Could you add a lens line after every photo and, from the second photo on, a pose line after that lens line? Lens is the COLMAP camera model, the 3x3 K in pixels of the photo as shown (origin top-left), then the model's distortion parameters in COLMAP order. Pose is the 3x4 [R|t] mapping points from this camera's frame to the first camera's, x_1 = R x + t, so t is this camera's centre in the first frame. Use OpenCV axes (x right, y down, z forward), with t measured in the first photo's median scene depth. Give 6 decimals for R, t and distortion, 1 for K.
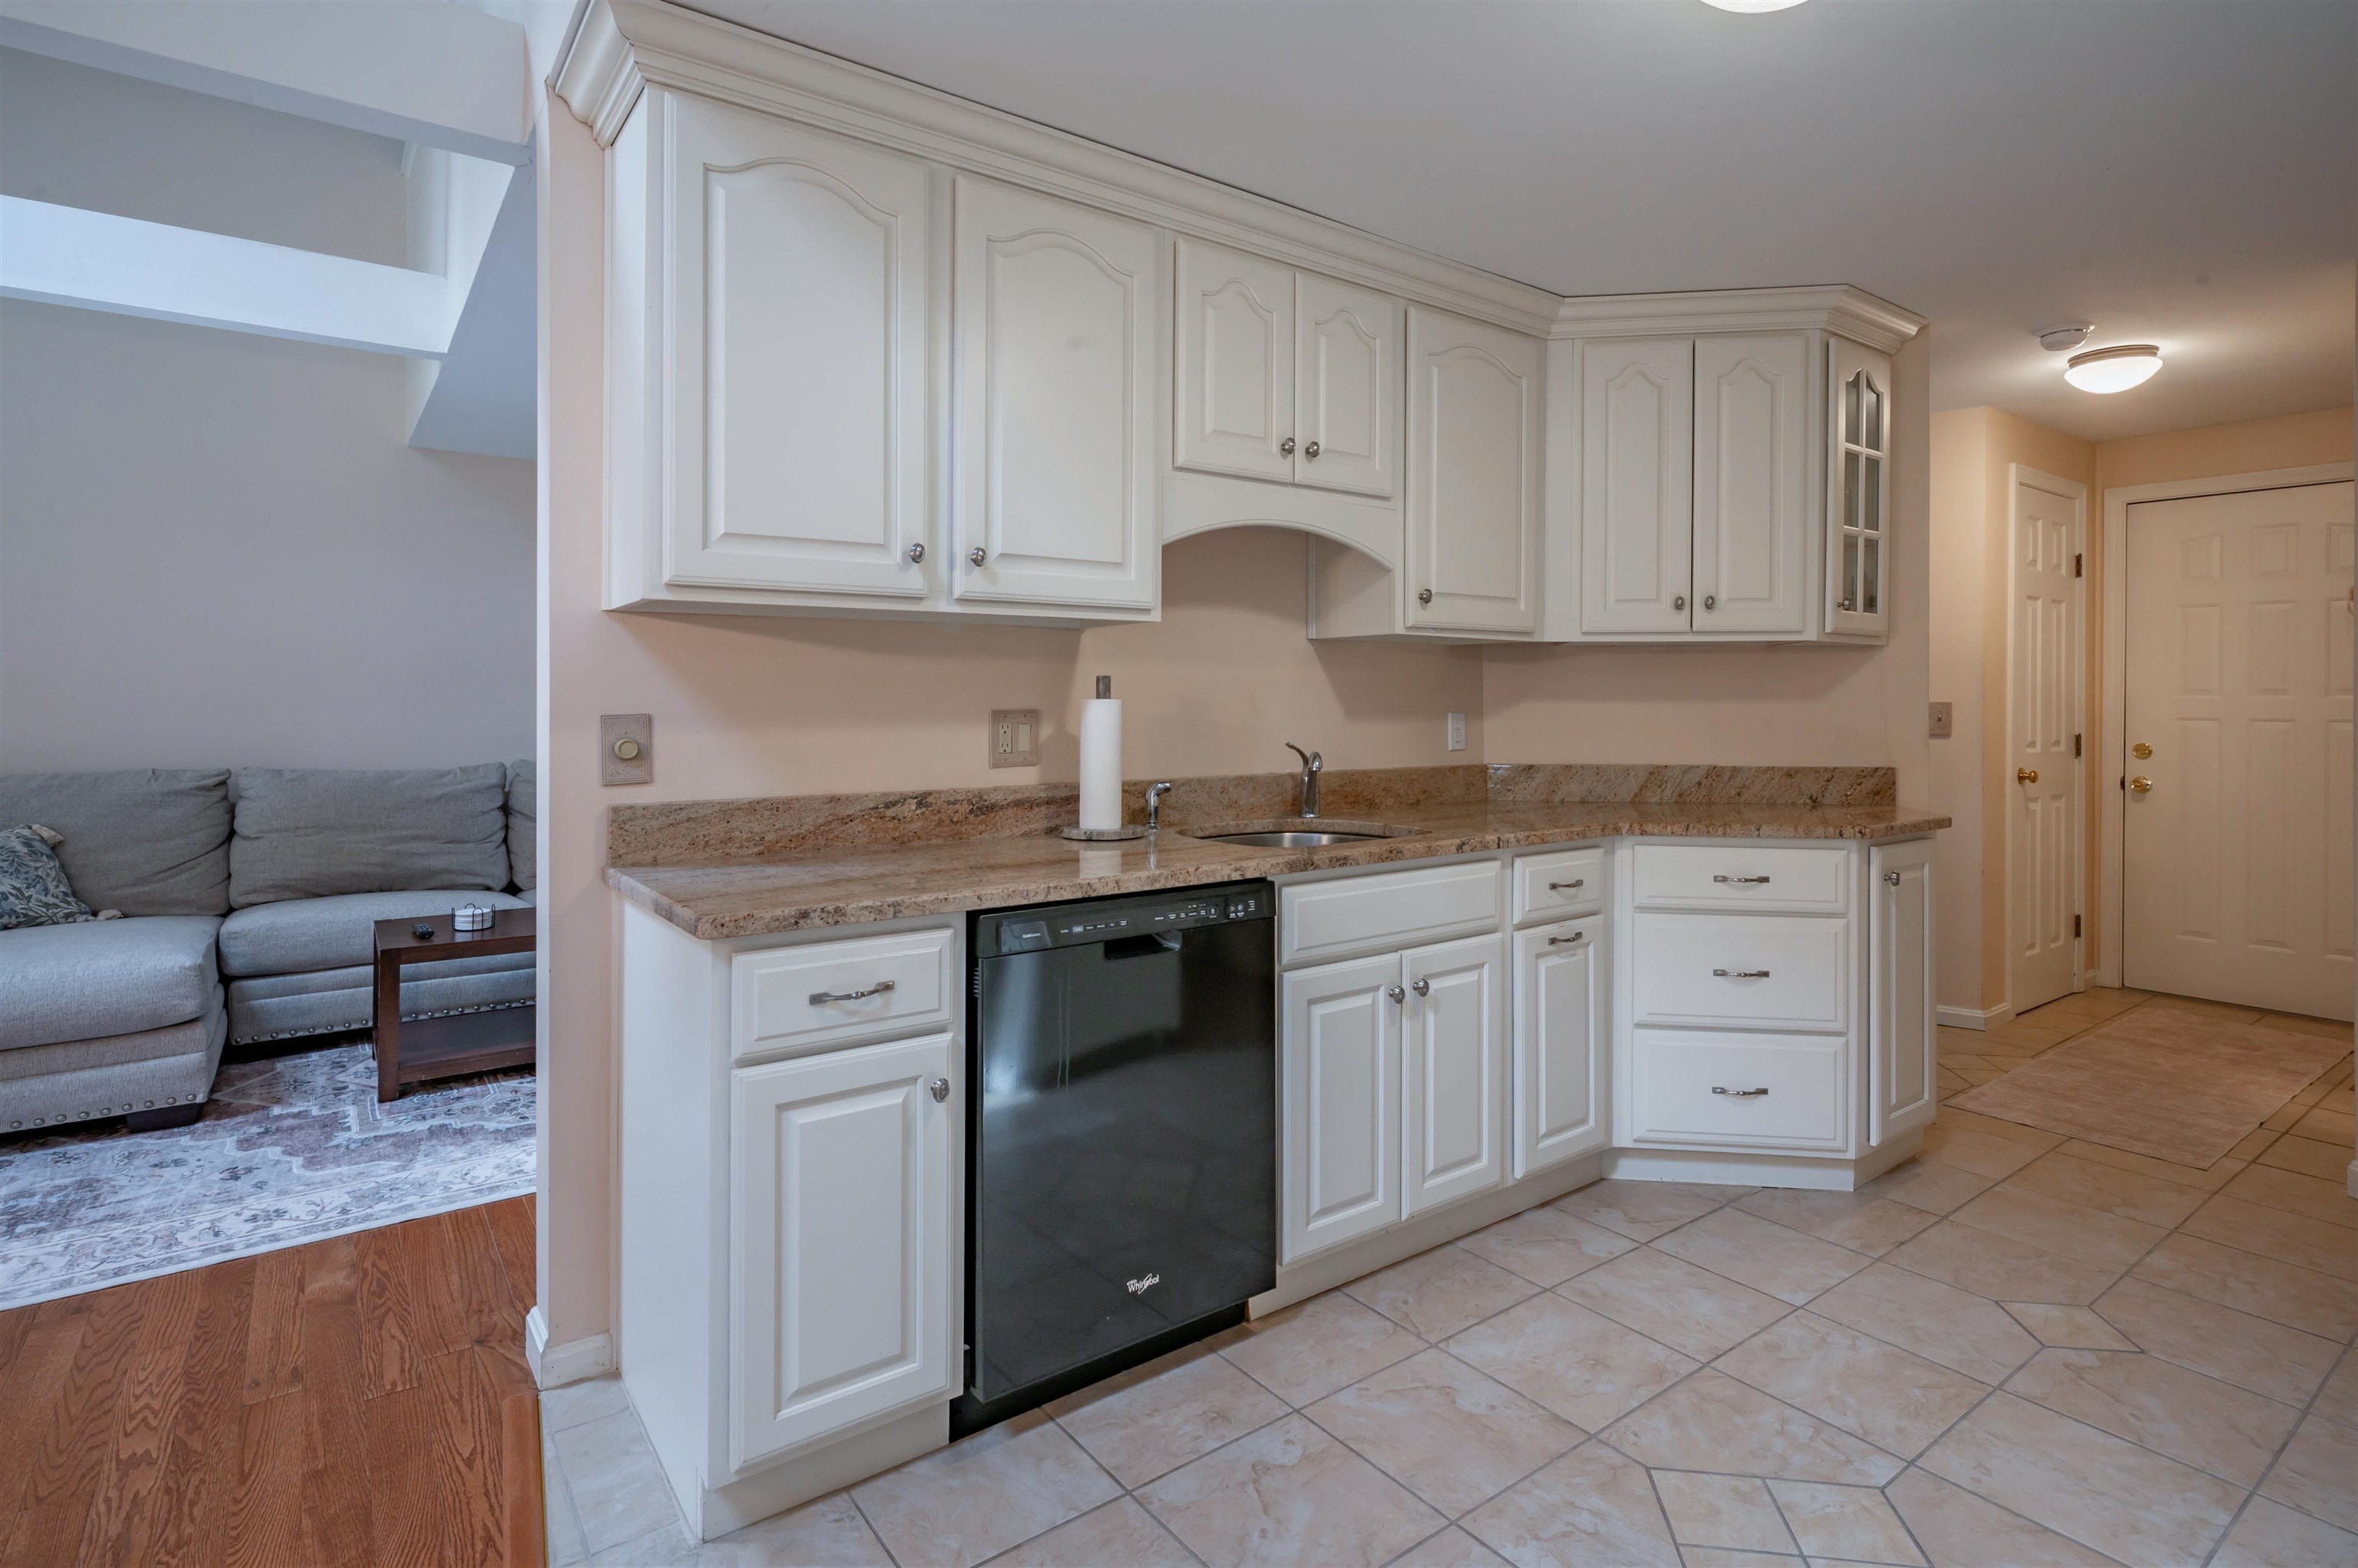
lens RADIAL K [[1147.9, 0, 1186.2], [0, 1147.9, 713.5], [0, 0, 1]] dist [0.000881, 0.001520]
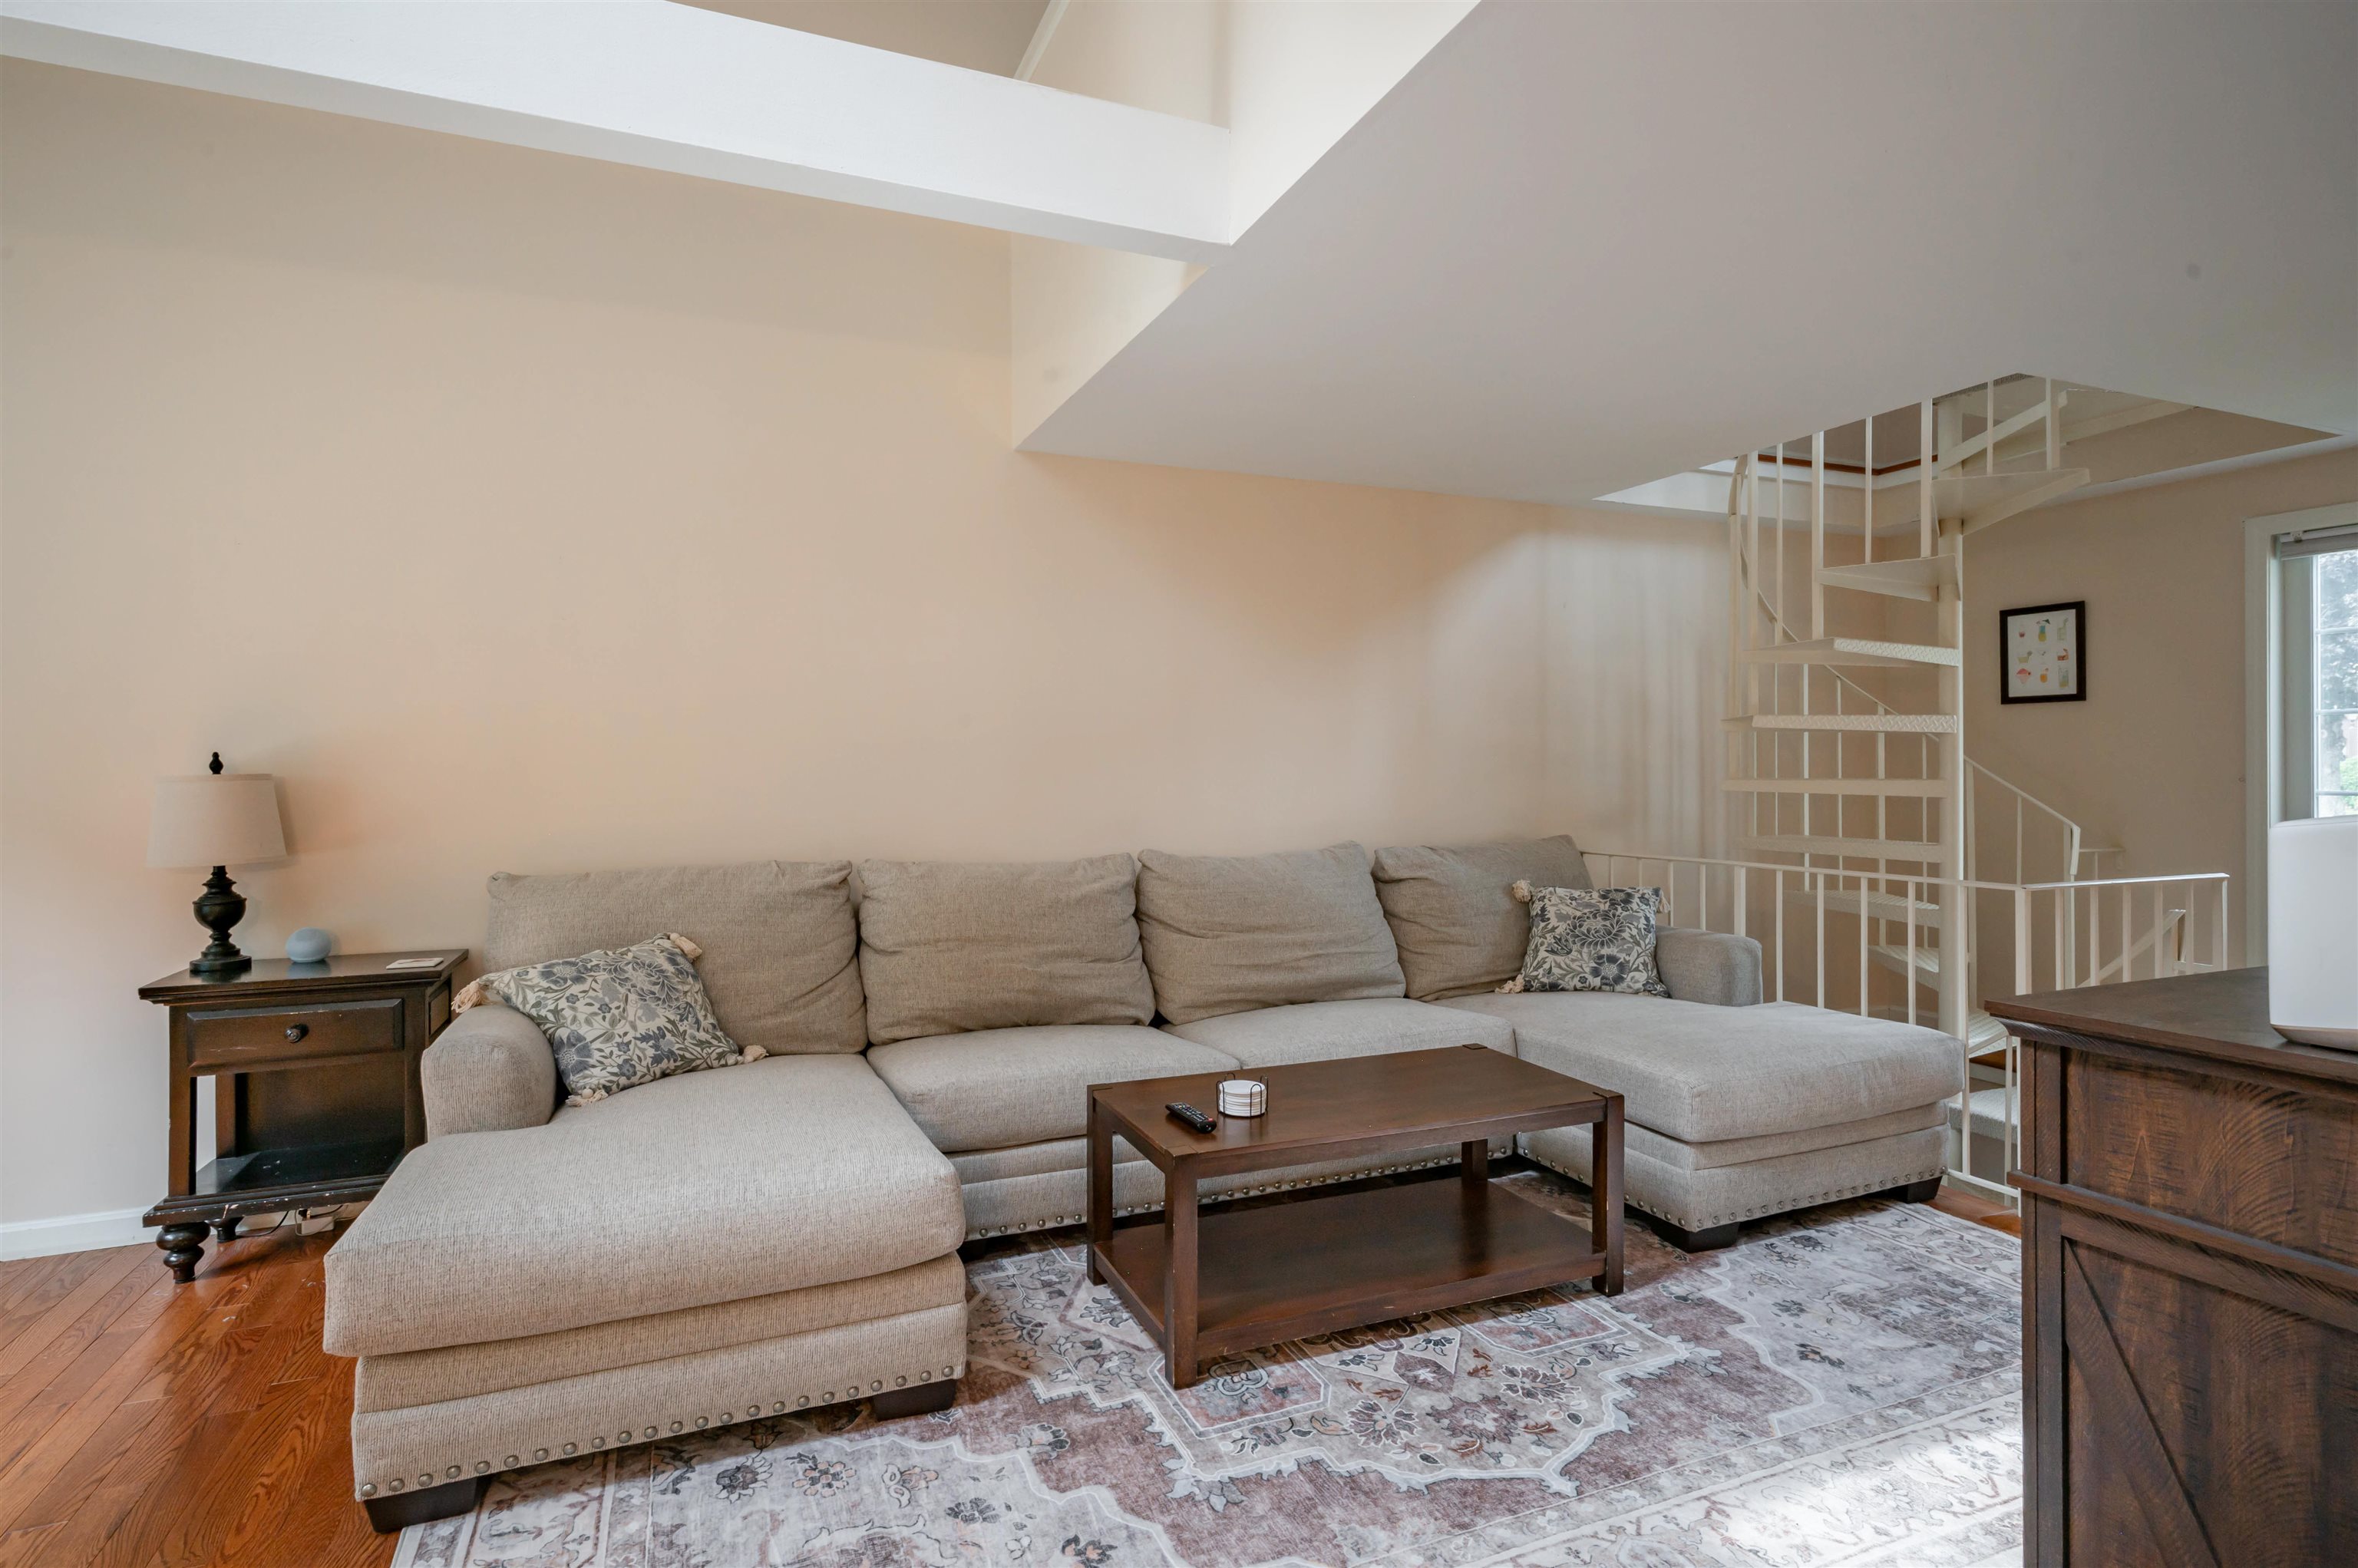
lens RADIAL K [[1200.3, 0, 1178.6], [0, 1200.3, 757.8], [0, 0, 1]] dist [0.003658, 0.002969]
pose [[0.967143, -0.008877, -0.254080, -0.582759], [0.005643, 0.999894, -0.013455, -0.015363], [0.254172, 0.011579, 0.967090, 0.369735]]
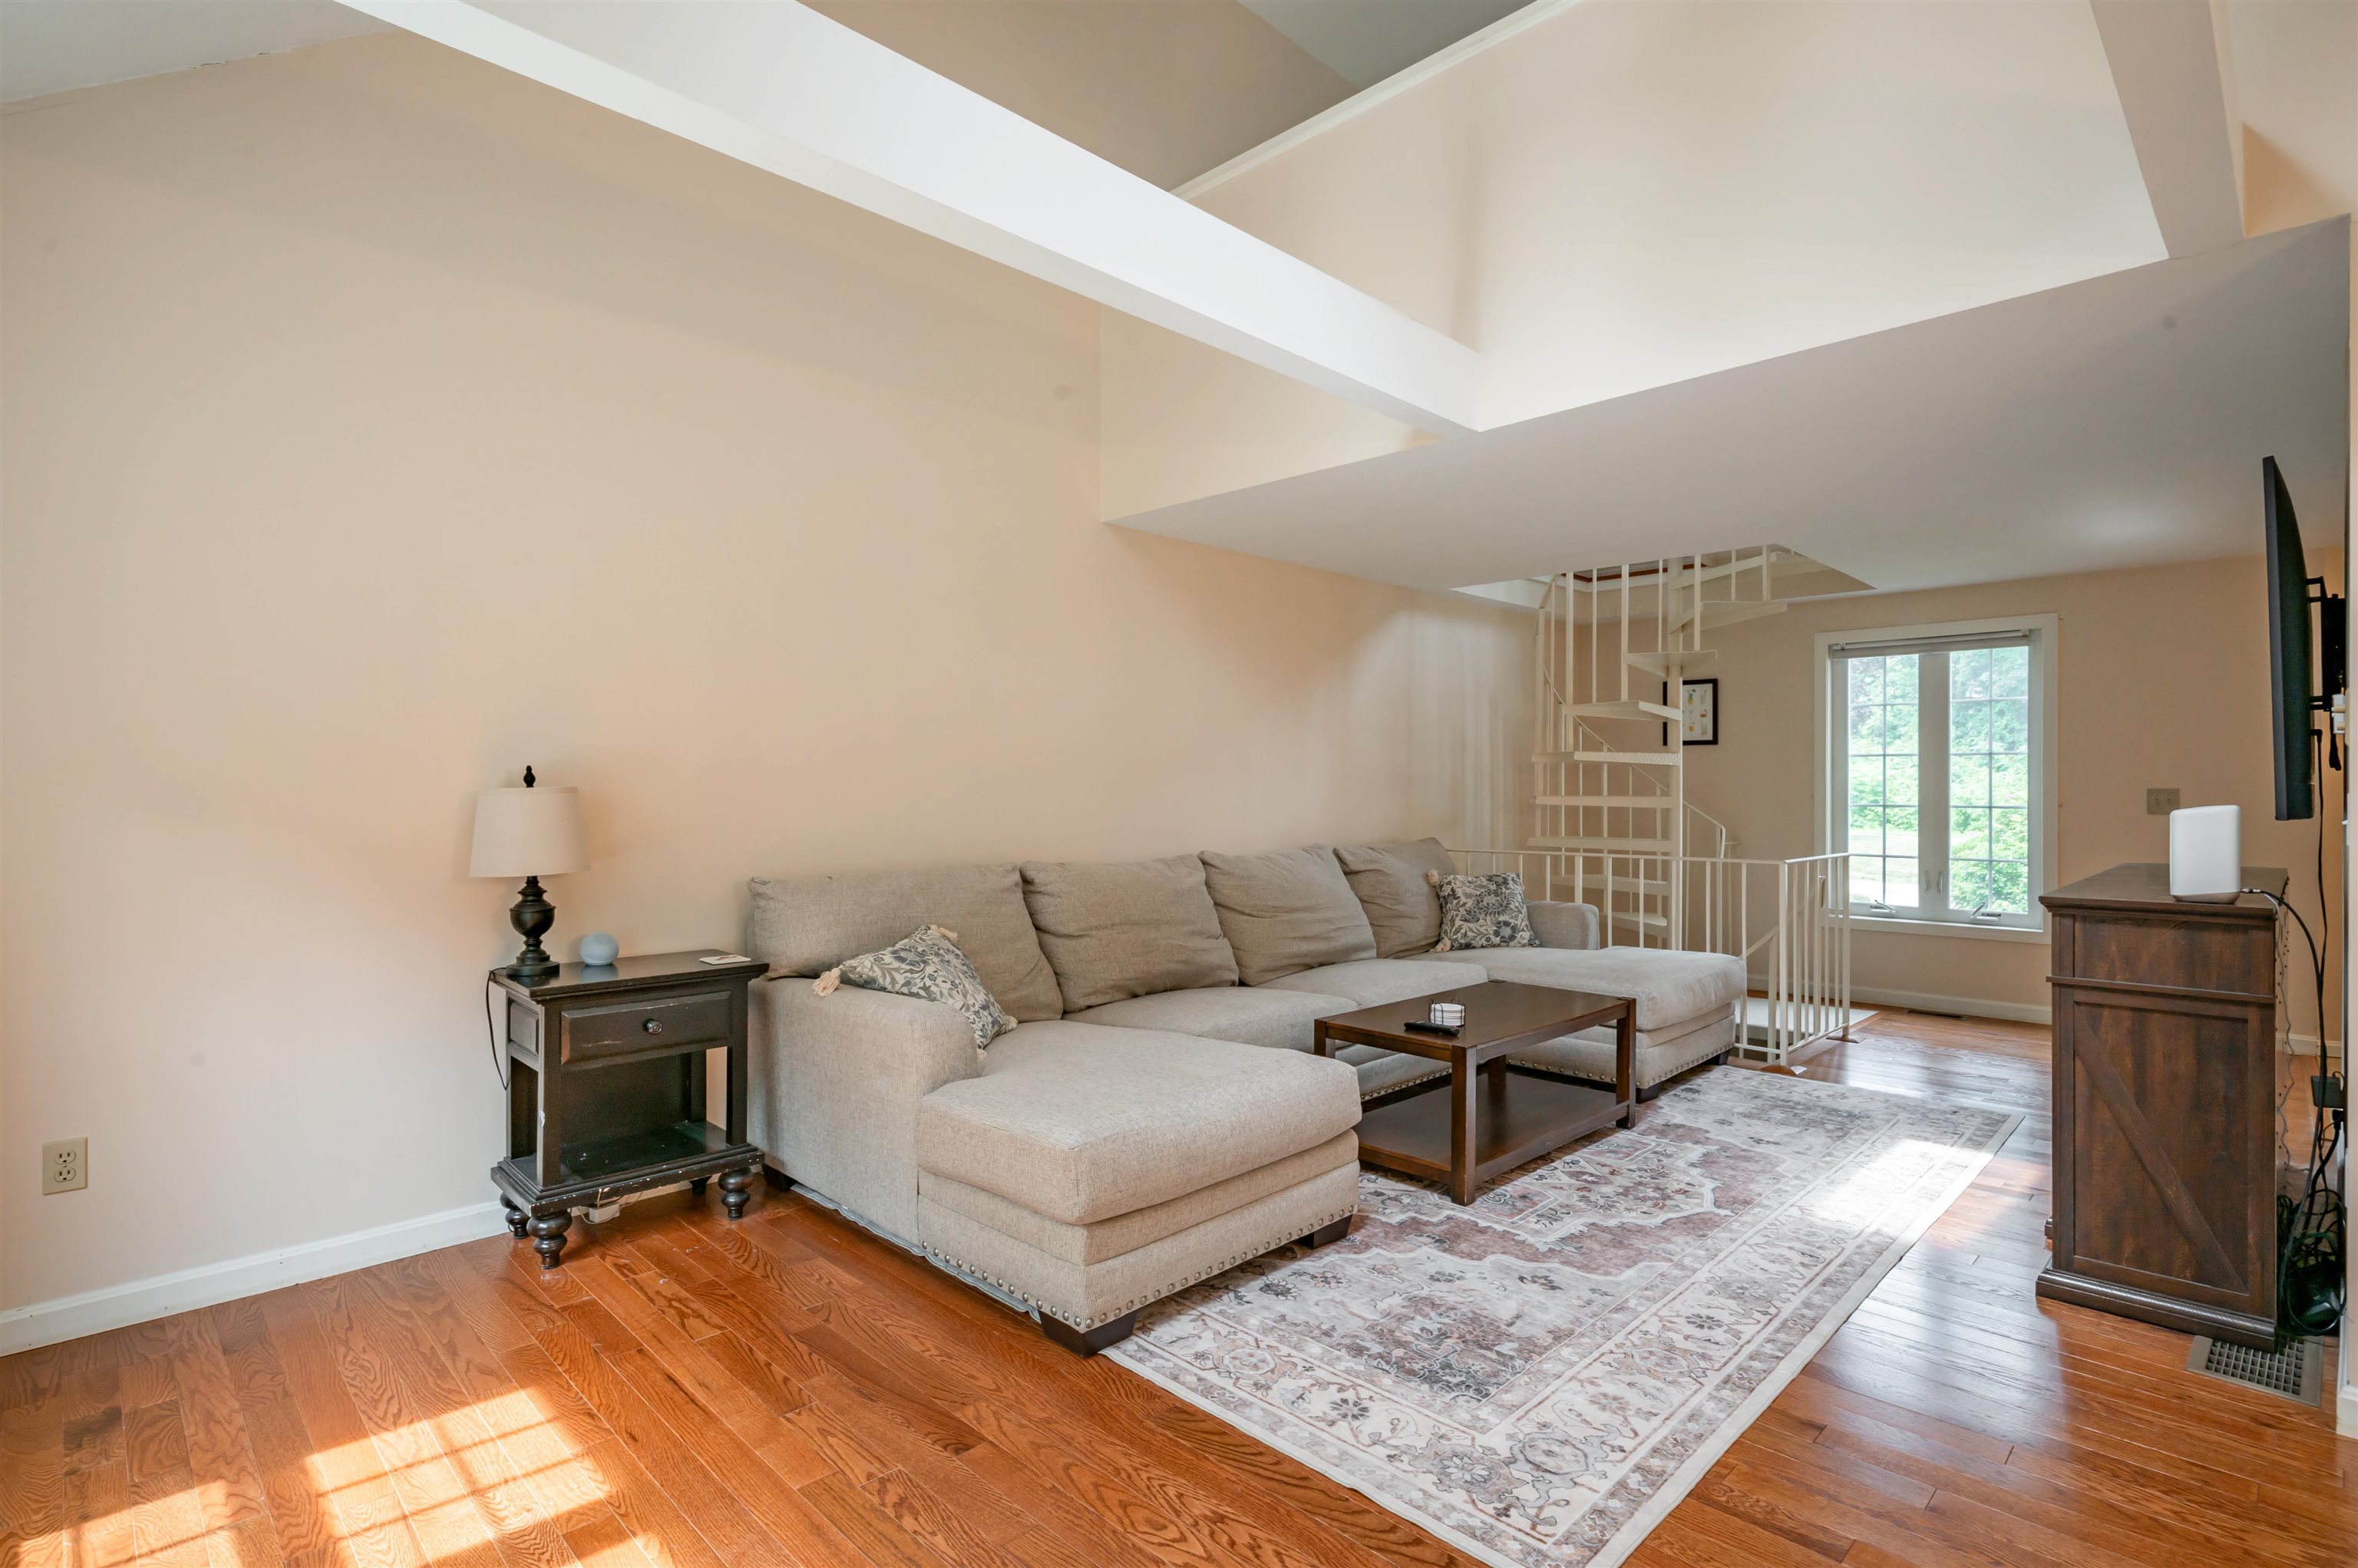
lens RADIAL K [[1147.9, 0, 1181.8], [0, 1147.9, 789.3], [0, 0, 1]] dist [0.000881, 0.001520]
pose [[0.991420, -0.003680, 0.130663, -1.187912], [0.004280, 0.999982, -0.004313, -0.010690], [-0.130645, 0.004835, 0.991417, 0.078498]]
